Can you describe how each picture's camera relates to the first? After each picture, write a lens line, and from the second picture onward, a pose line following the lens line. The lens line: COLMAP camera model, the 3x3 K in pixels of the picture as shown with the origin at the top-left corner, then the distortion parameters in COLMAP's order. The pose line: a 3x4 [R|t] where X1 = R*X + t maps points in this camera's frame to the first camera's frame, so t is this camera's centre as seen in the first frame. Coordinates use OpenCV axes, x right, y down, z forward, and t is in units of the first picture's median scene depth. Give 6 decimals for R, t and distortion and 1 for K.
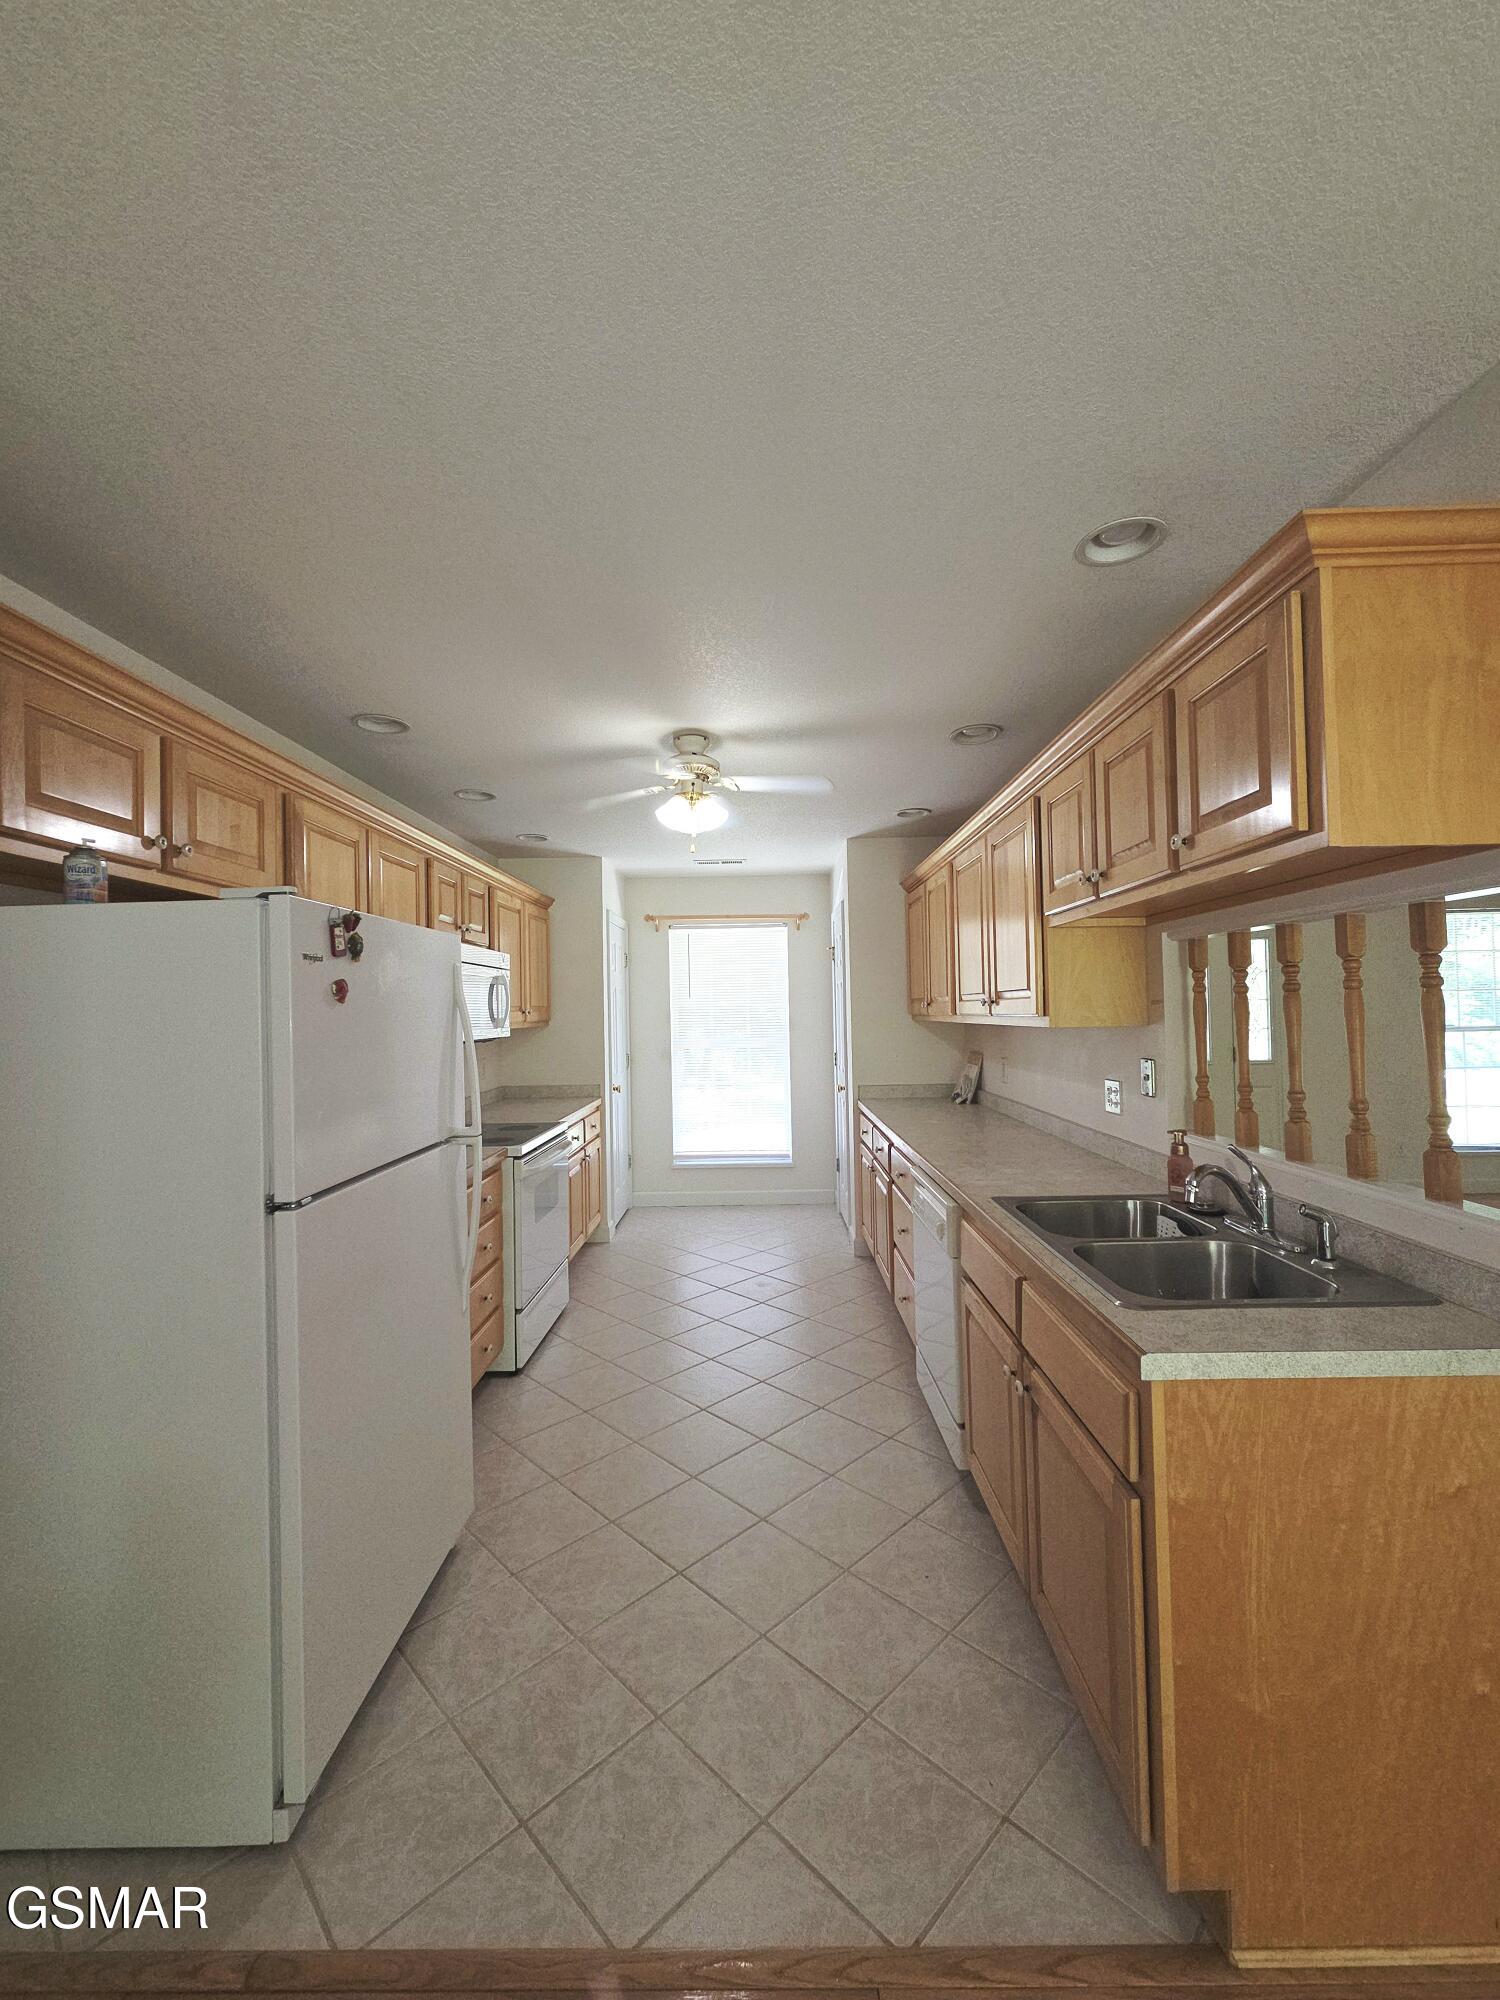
lens RADIAL K [[811.9, 0, 749.5], [0, 811.9, 994.8], [0, 0, 1]] dist [0.003542, -0.001755]
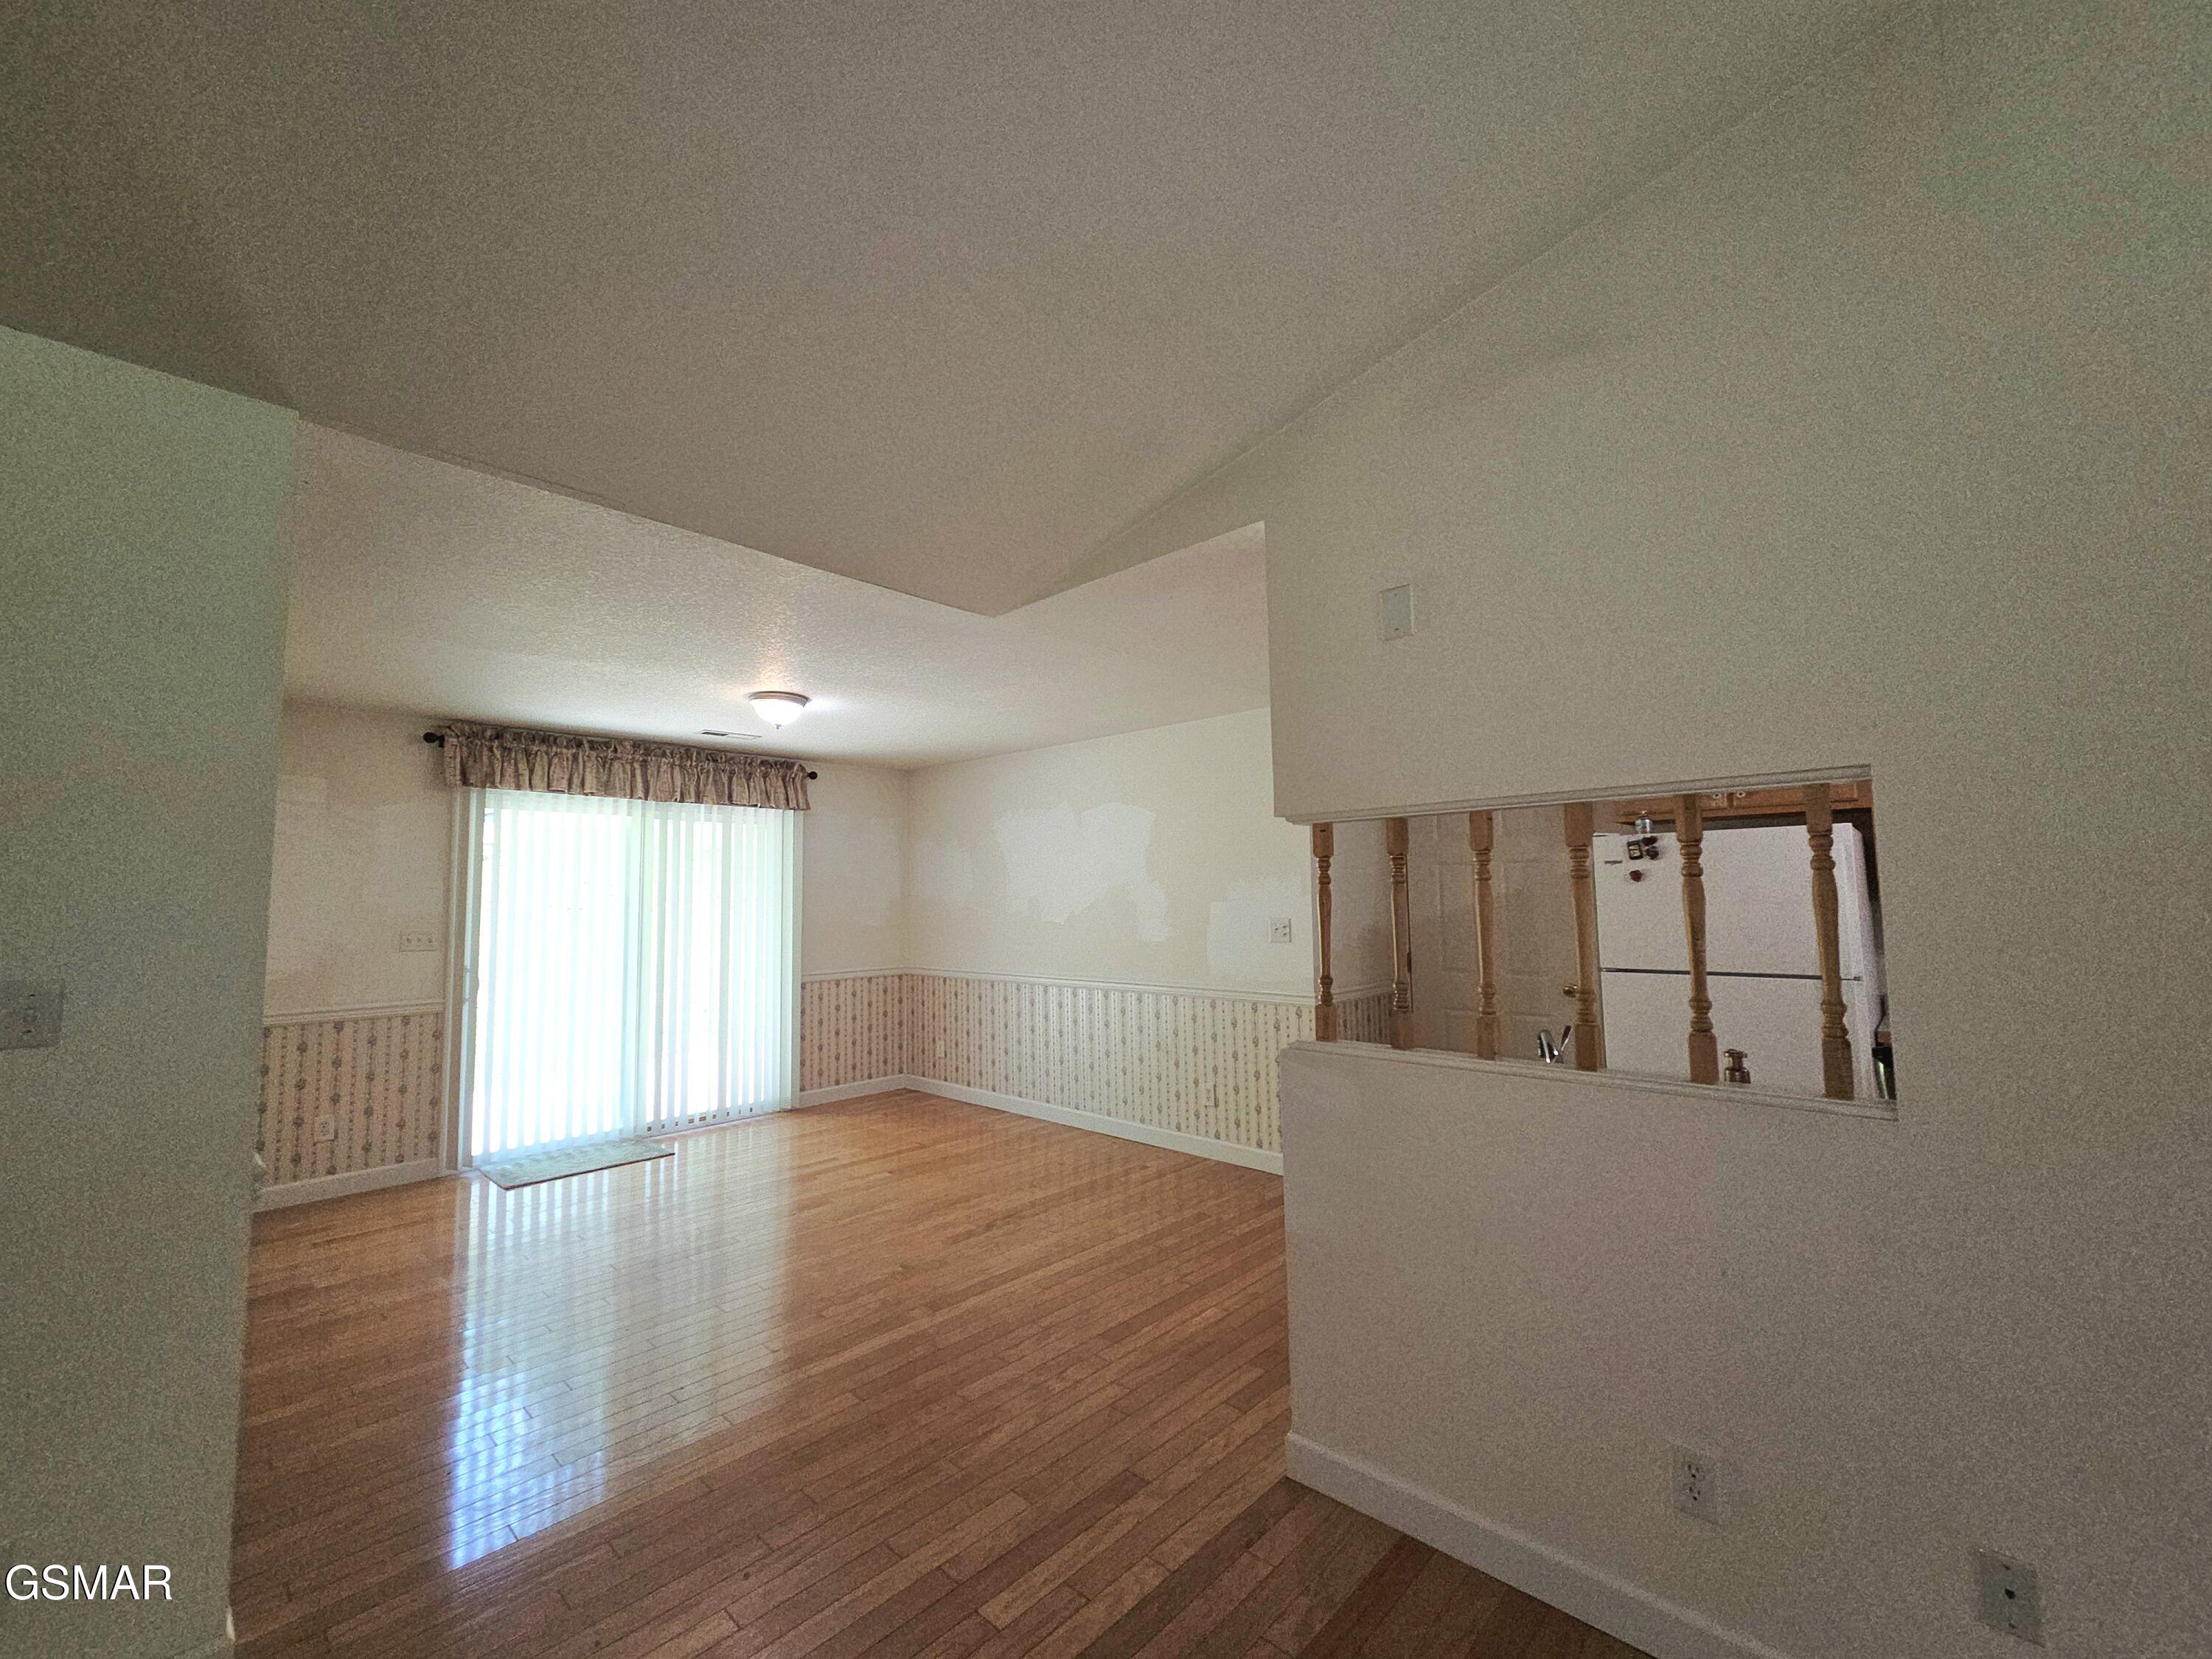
lens RADIAL K [[898.0, 0, 1093.5], [0, 898.0, 831.9], [0, 0, 1]] dist [0.003542, -0.001755]
pose [[-0.676704, -0.026926, -0.735763, 1.687196], [0.041958, 0.996297, -0.075051, -0.002212], [0.735059, -0.081658, -0.673068, 1.220477]]
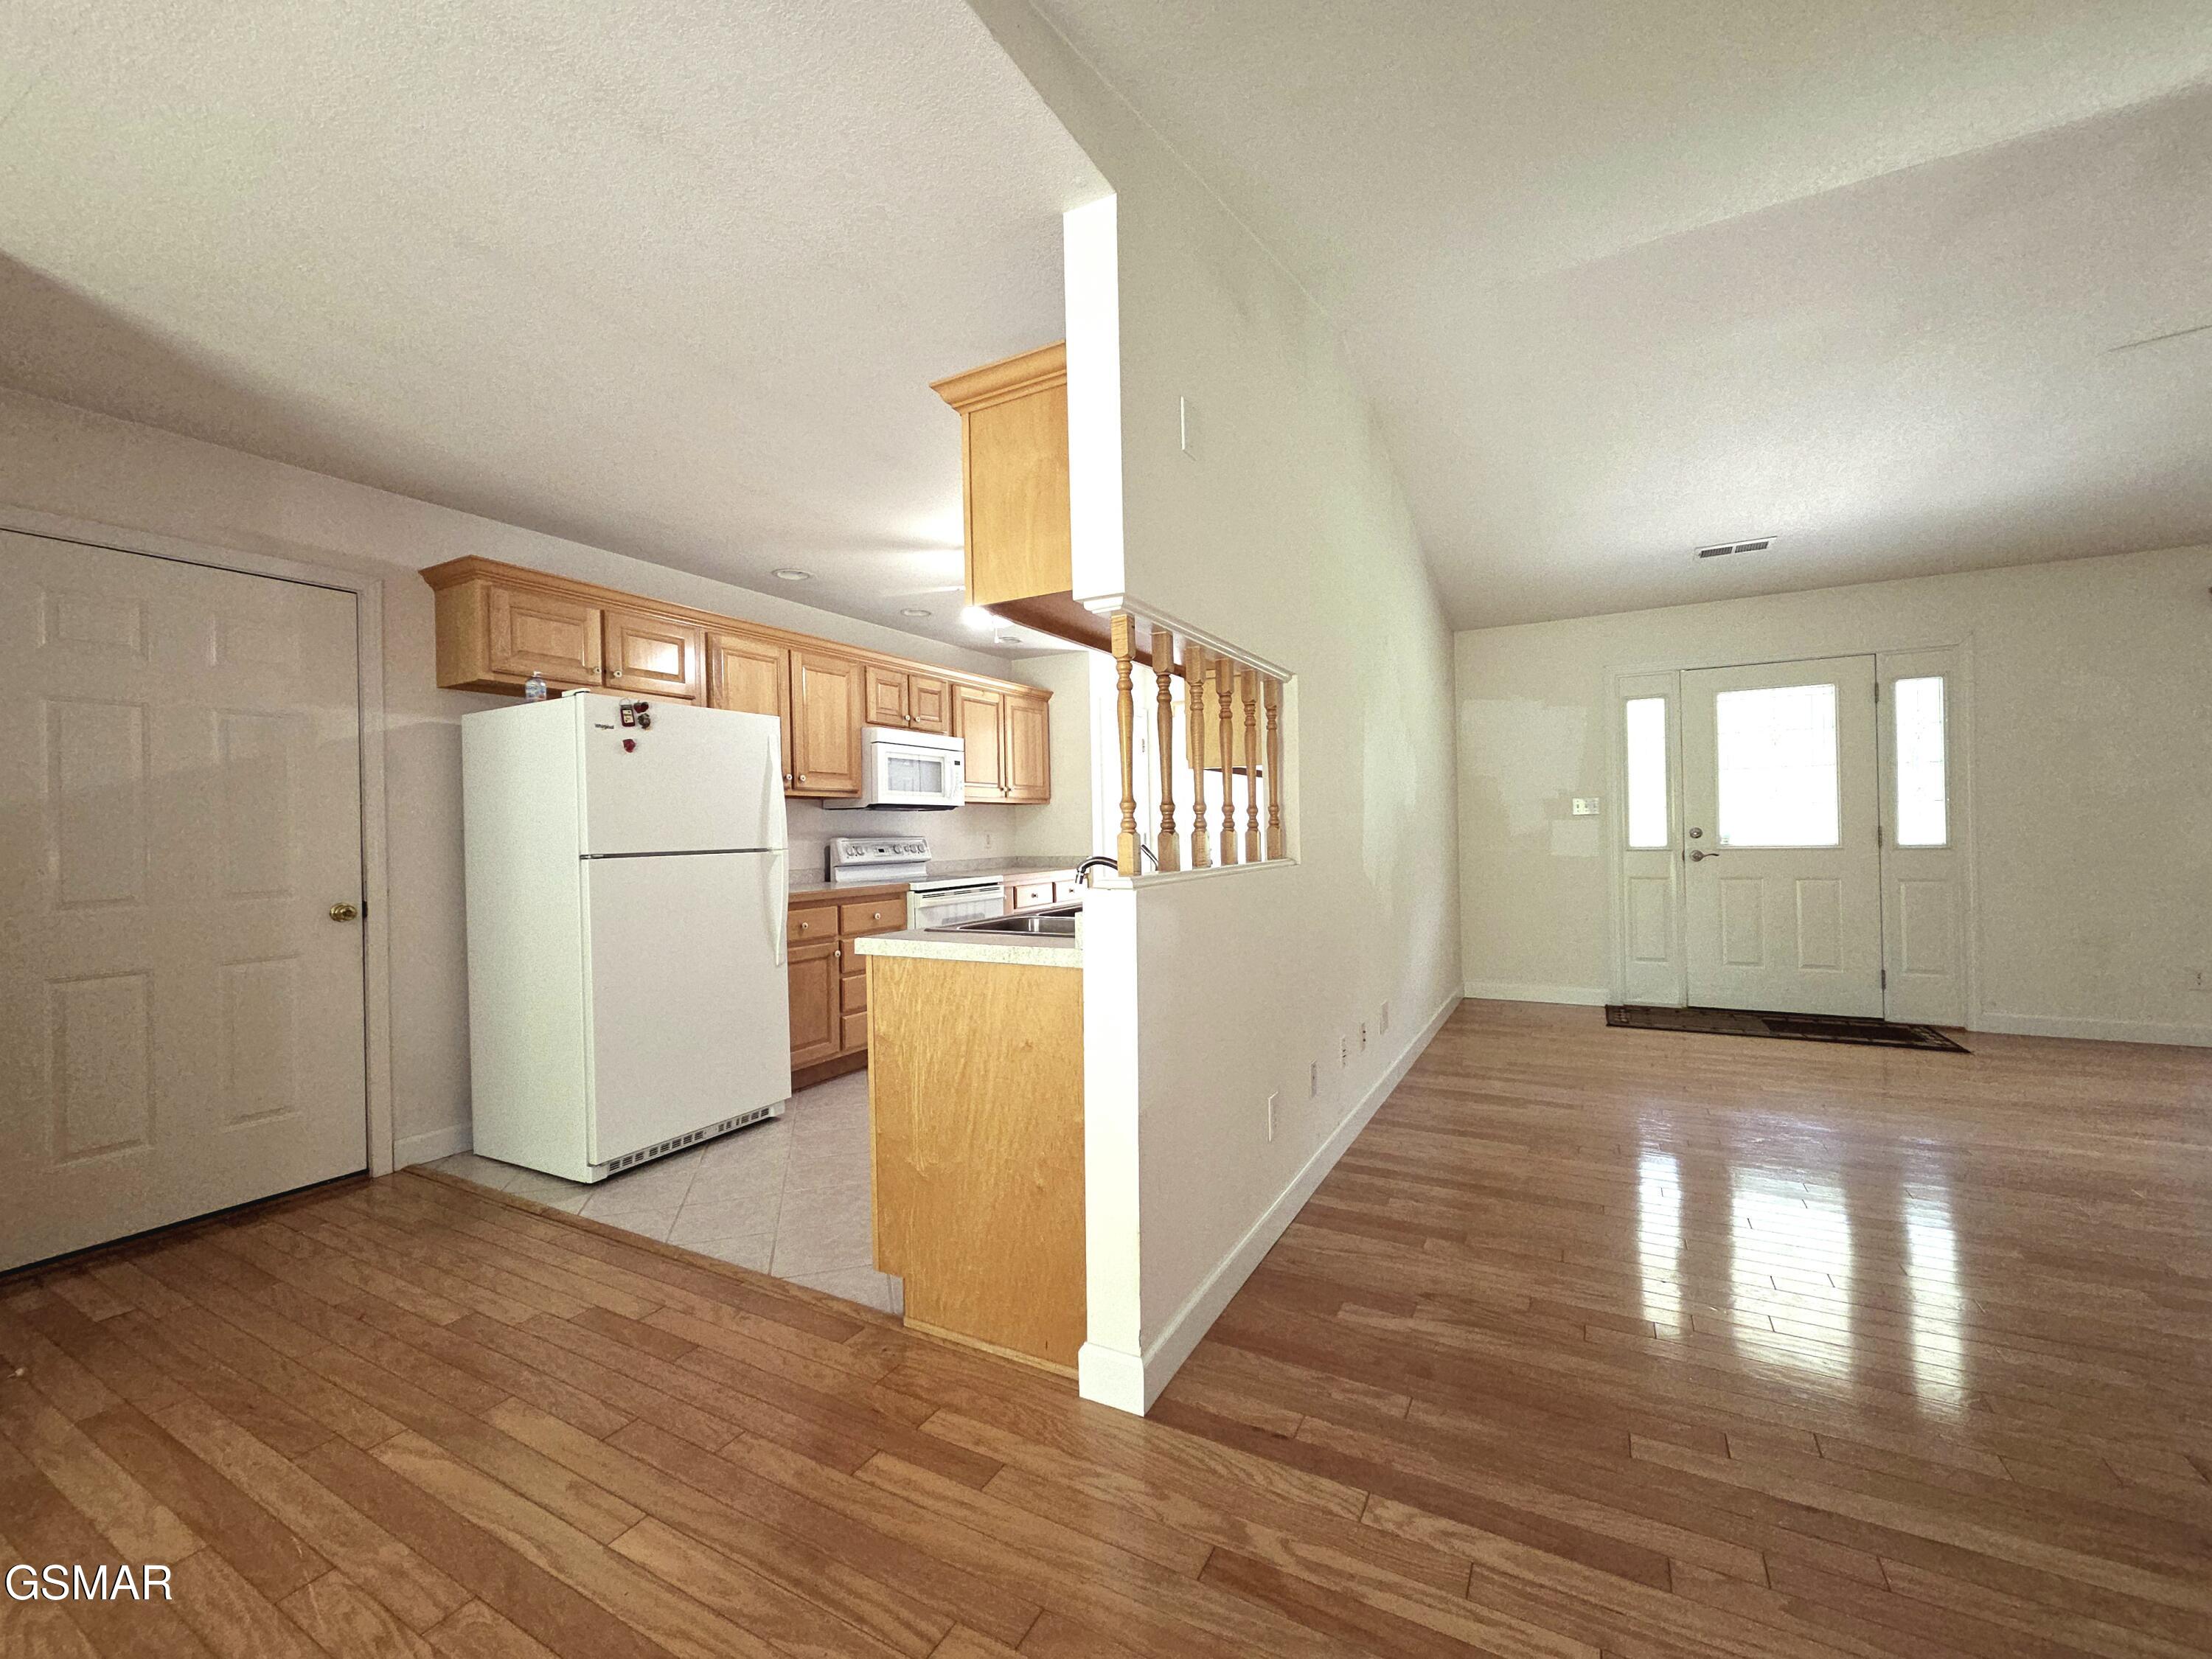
lens RADIAL K [[898.0, 0, 1102.0], [0, 898.0, 830.6], [0, 0, 1]] dist [0.003542, -0.001755]
pose [[0.882868, 0.000892, -0.469620, 1.066972], [0.012751, 0.999584, 0.025869, 0.114523], [0.469447, -0.028827, 0.882490, -0.207426]]
